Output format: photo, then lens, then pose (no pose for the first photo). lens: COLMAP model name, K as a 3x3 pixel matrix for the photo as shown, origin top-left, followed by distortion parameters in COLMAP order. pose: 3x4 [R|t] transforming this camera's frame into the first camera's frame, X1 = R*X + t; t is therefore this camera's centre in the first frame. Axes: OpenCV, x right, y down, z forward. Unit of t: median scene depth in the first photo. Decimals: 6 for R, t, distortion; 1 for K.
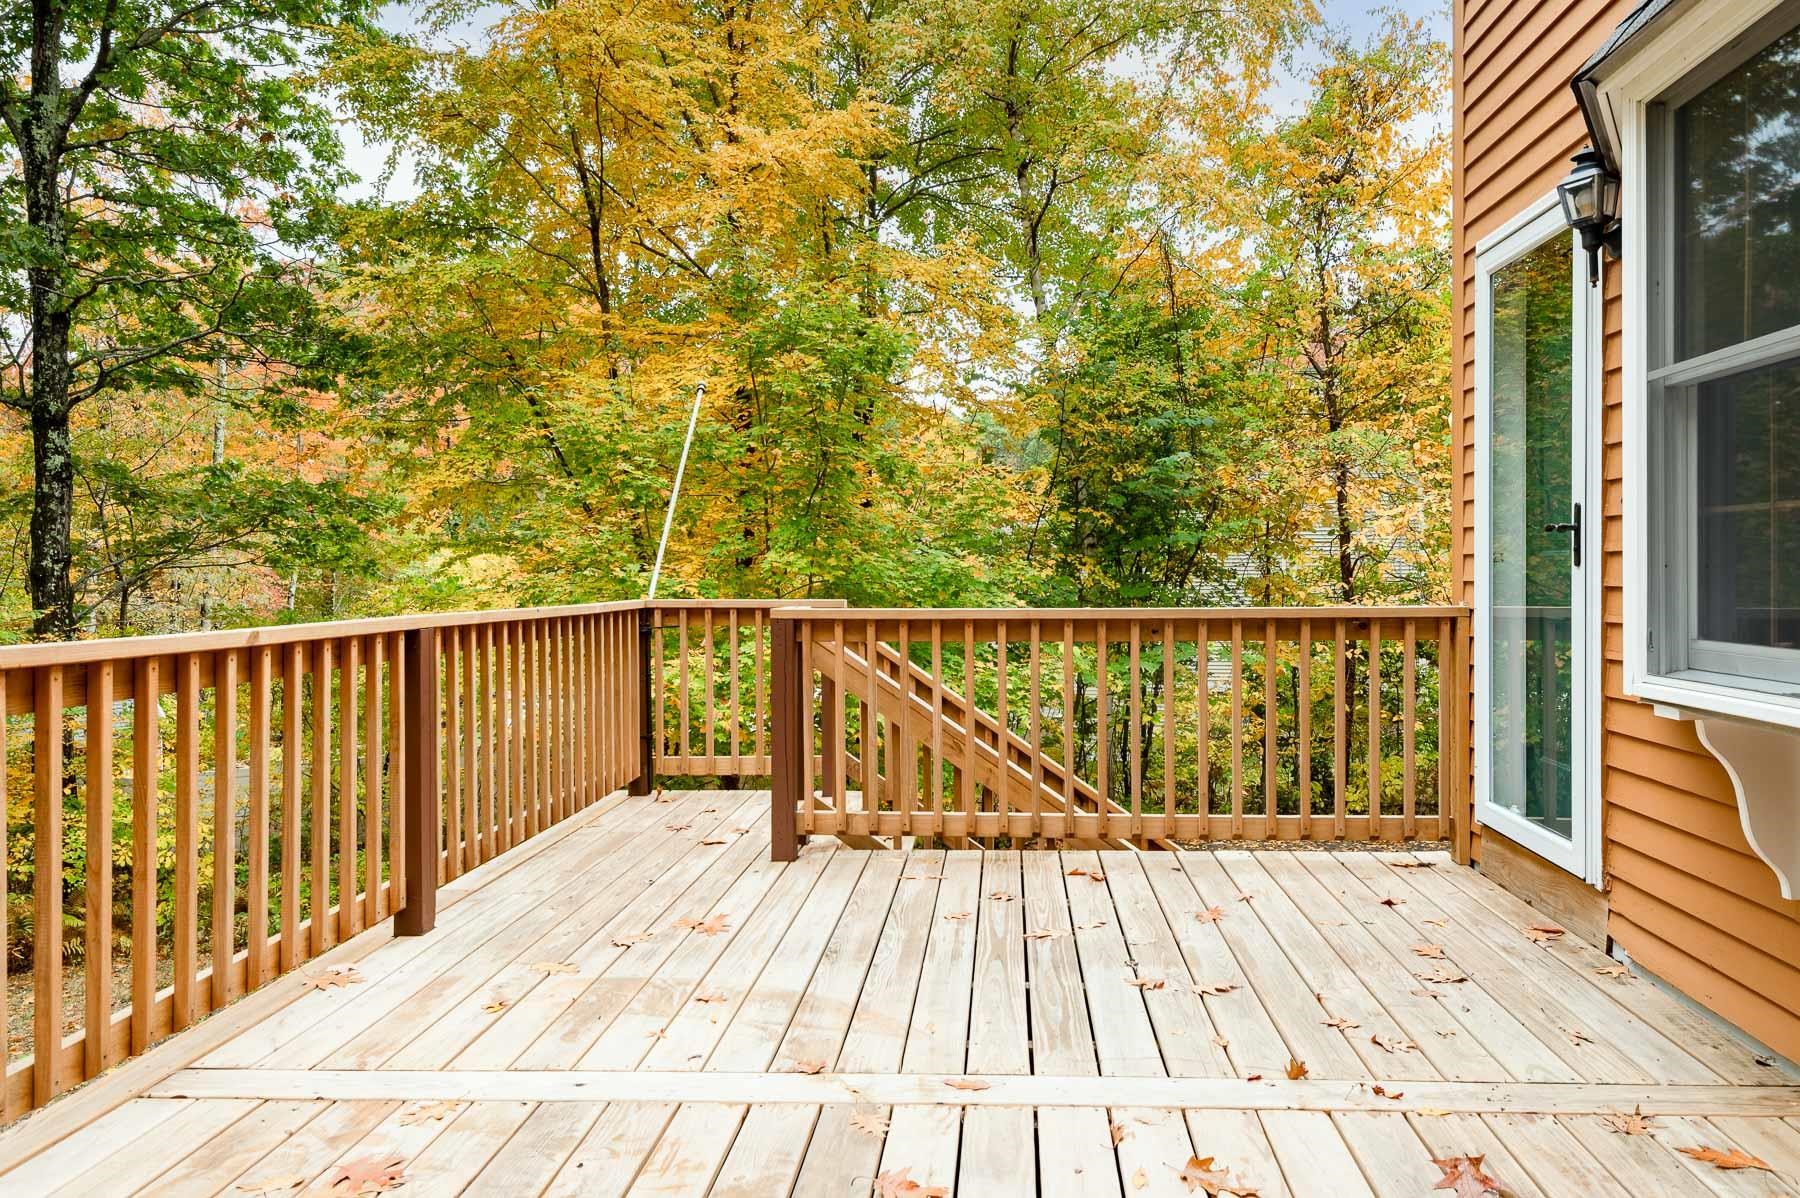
lens RADIAL K [[1166.8, 0, 910.4], [0, 1166.8, 586.2], [0, 0, 1]] dist [-0.004410, -0.001592]
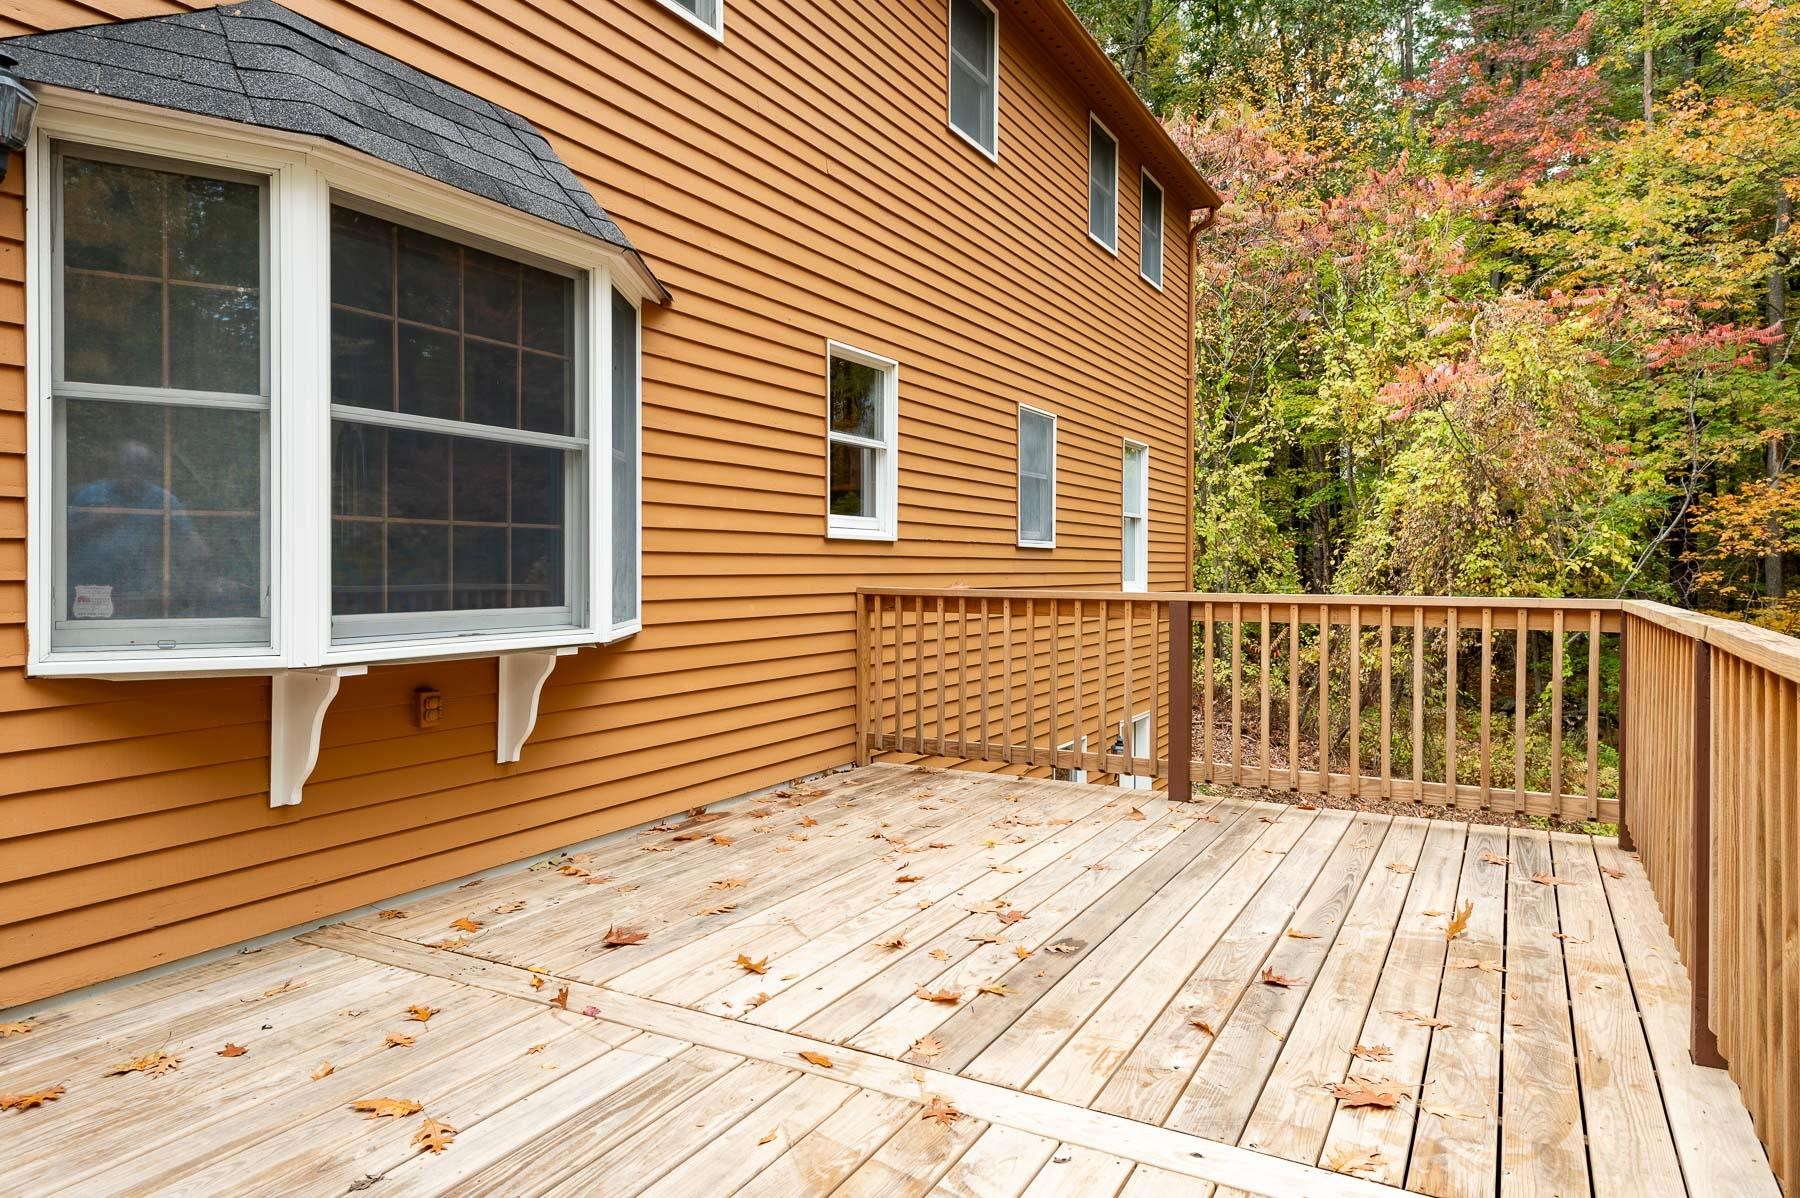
lens RADIAL K [[1148.3, 0, 907.1], [0, 1148.3, 589.5], [0, 0, 1]] dist [0.007335, 0.002089]
pose [[-0.919251, -0.010800, 0.393523, -0.419766], [0.002925, 0.999409, 0.034258, -0.027650], [-0.393661, 0.032643, -0.918676, 1.870977]]
